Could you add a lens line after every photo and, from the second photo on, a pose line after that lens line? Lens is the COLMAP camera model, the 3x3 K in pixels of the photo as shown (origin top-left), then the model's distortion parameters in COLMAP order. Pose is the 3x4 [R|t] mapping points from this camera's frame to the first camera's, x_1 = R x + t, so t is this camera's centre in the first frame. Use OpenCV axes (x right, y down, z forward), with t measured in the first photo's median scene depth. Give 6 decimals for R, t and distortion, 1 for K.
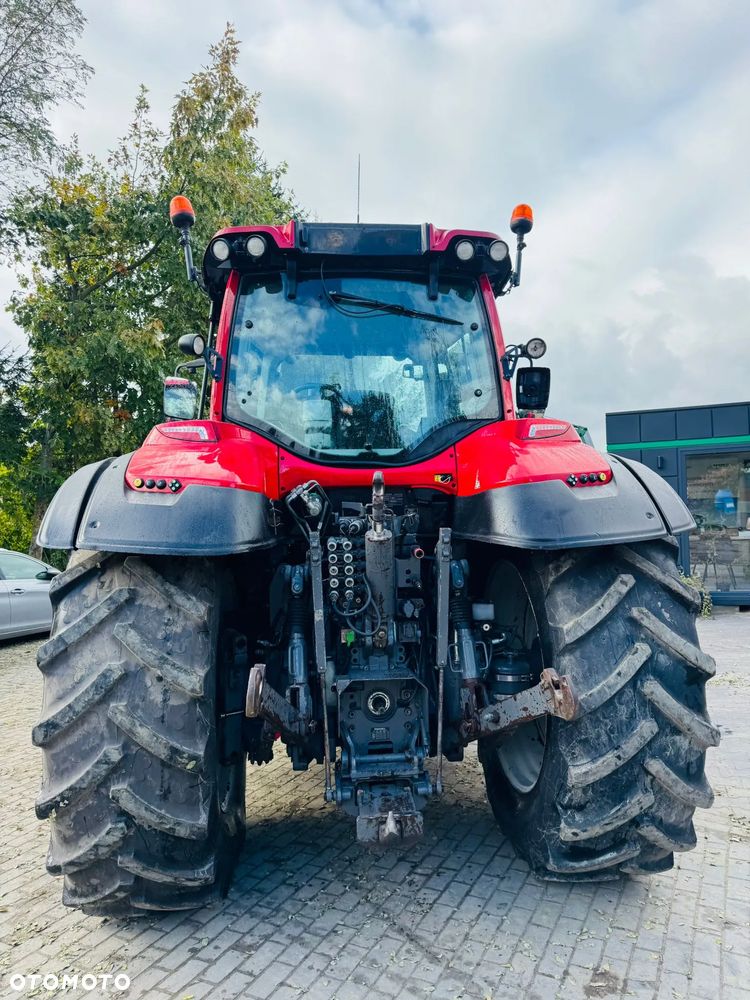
lens RADIAL K [[705.1, 0, 374.4], [0, 705.1, 507.5], [0, 0, 1]] dist [0.029594, -0.029964]
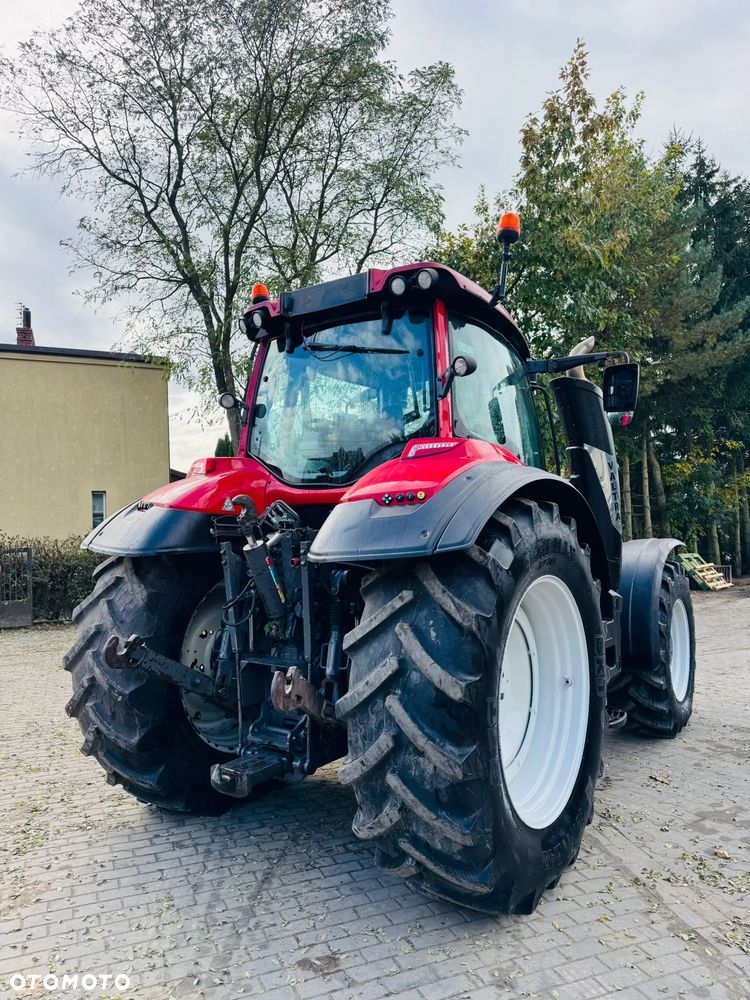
lens RADIAL K [[705.1, 0, 372.7], [0, 705.1, 501.7], [0, 0, 1]] dist [0.029594, -0.029964]
pose [[0.758980, -0.014398, -0.650954, 0.986613], [0.004009, 0.999840, -0.017440, -0.016285], [0.651101, 0.010627, 0.758917, 0.195866]]
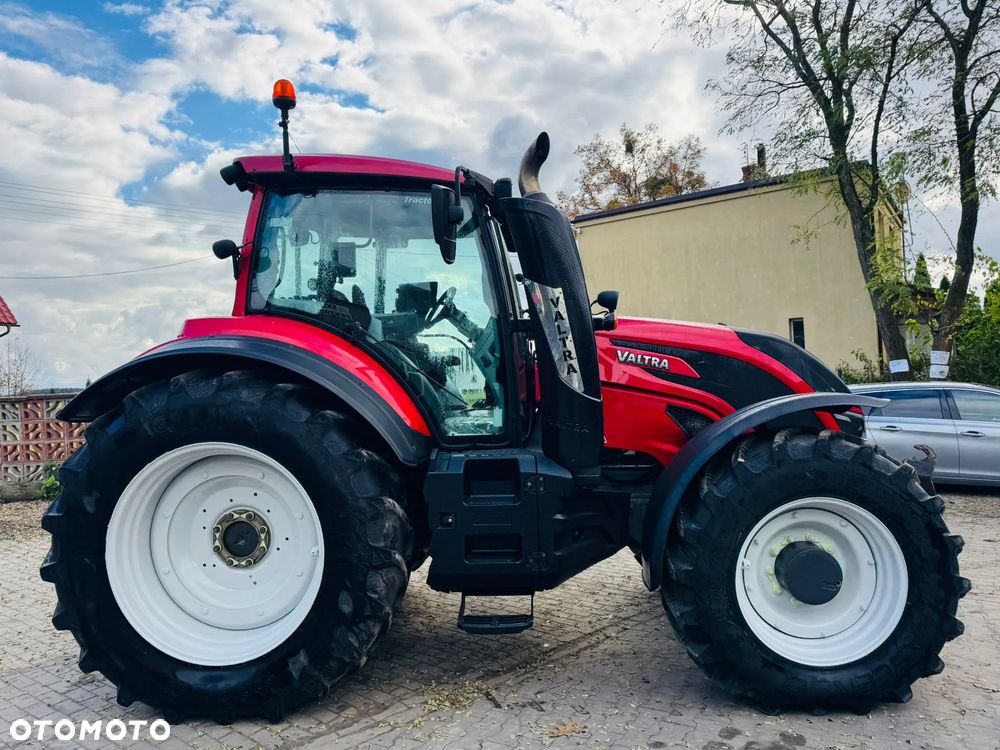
lens RADIAL K [[705.1, 0, 503.4], [0, 705.1, 372.5], [0, 0, 1]] dist [0.029594, -0.029964]
pose [[-0.163950, 0.032049, -0.985948, 1.593048], [0.054235, 0.998253, 0.023430, -0.038701], [0.984977, -0.049632, -0.165402, 1.995707]]
